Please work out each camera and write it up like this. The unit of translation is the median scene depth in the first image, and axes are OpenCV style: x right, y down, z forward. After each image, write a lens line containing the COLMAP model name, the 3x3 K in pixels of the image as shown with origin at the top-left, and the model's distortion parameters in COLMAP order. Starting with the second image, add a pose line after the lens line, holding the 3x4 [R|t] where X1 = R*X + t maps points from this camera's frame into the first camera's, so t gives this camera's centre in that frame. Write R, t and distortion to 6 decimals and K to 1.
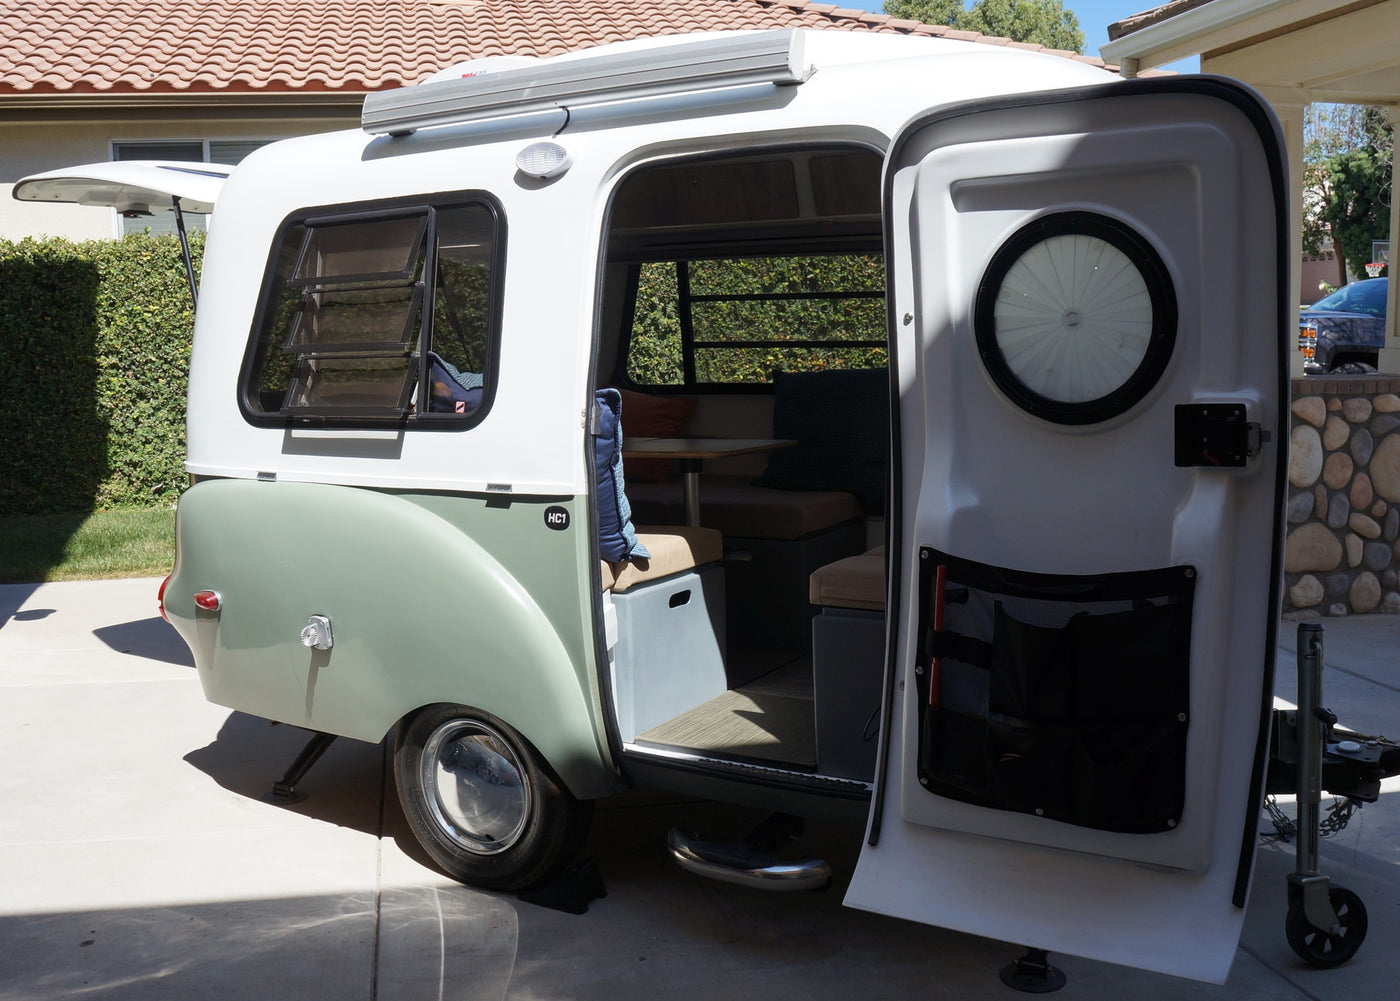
lens RADIAL K [[1266.5, 0, 699.3], [0, 1266.5, 500.2], [0, 0, 1]] dist [-0.109009, 0.005655]
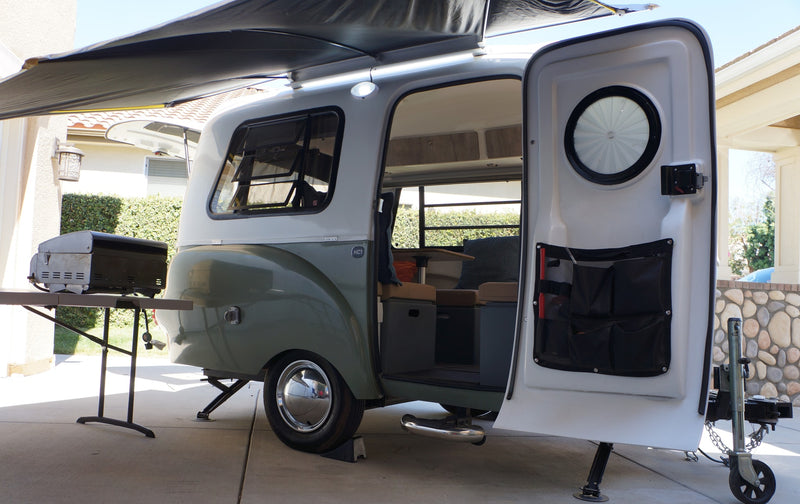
lens RADIAL K [[641.4, 0, 397.0], [0, 641.4, 253.5], [0, 0, 1]] dist [-0.071821, 0.015836]
pose [[0.997569, 0.055707, -0.041868, -0.005639], [-0.062960, 0.978005, -0.198854, 0.217084], [0.029870, 0.201006, 0.979134, -0.019293]]
